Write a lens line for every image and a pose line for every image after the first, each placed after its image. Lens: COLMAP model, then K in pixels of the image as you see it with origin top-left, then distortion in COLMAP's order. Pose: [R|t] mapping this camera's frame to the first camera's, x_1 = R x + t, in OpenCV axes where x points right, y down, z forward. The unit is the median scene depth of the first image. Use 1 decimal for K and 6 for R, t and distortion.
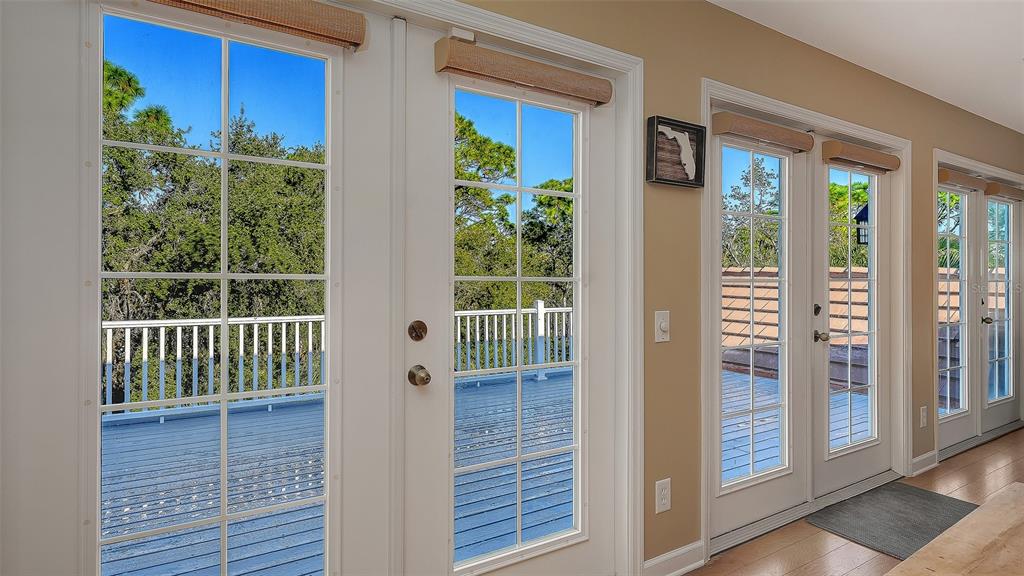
lens RADIAL K [[601.6, 0, 523.2], [0, 601.6, 294.2], [0, 0, 1]] dist [0.000235, -0.003721]
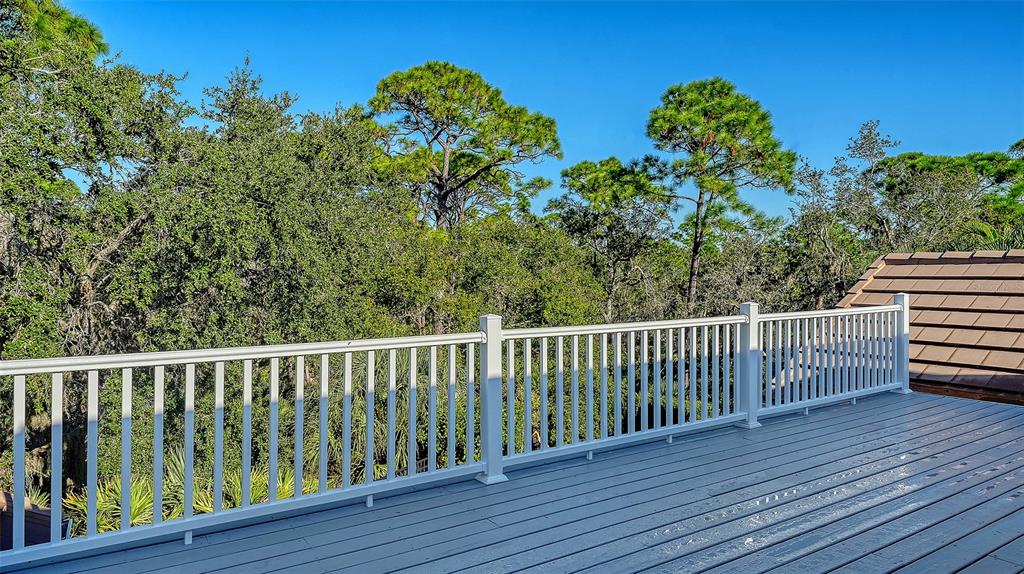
lens RADIAL K [[671.4, 0, 505.8], [0, 671.4, 269.7], [0, 0, 1]] dist [0.006463, 0.008213]
pose [[0.999788, -0.017052, -0.011528, -0.143579], [0.016519, 0.998859, -0.044806, 0.001977], [0.012278, 0.044606, 0.998929, 0.184323]]
